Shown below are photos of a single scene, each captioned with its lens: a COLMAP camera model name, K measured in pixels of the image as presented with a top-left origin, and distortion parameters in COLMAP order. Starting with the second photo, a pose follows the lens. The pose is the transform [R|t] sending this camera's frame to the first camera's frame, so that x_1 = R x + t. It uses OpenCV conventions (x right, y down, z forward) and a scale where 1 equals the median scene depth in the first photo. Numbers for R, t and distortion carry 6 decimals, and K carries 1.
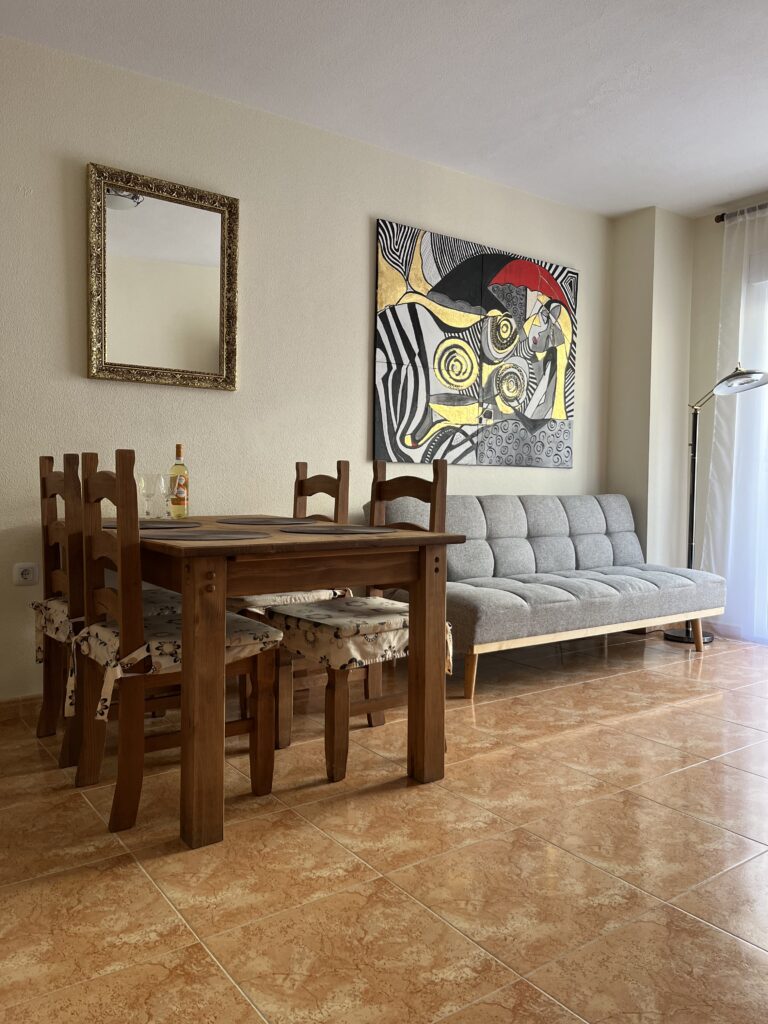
lens RADIAL K [[775.3, 0, 388.9], [0, 775.3, 513.3], [0, 0, 1]] dist [0.001563, -0.000761]
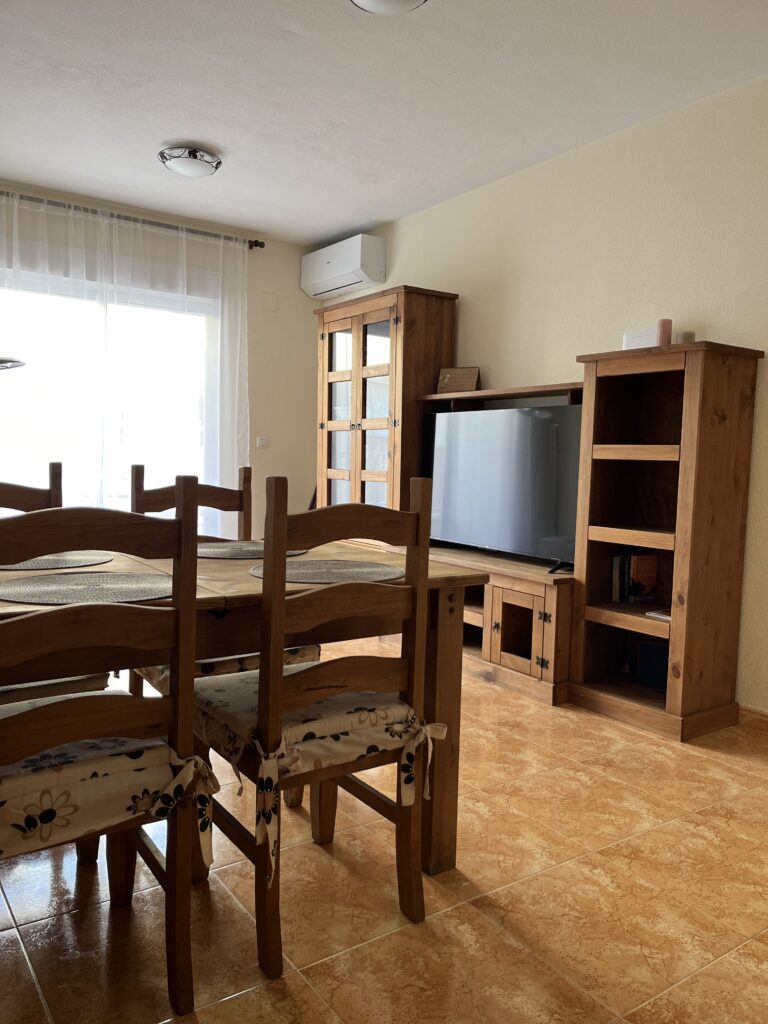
lens RADIAL K [[775.3, 0, 387.6], [0, 775.3, 515.0], [0, 0, 1]] dist [0.001563, -0.000761]
pose [[0.017805, -0.092005, 0.995599, -1.366774], [0.006131, 0.995748, 0.091910, -0.136851], [-0.999823, 0.004468, 0.018294, 1.186388]]
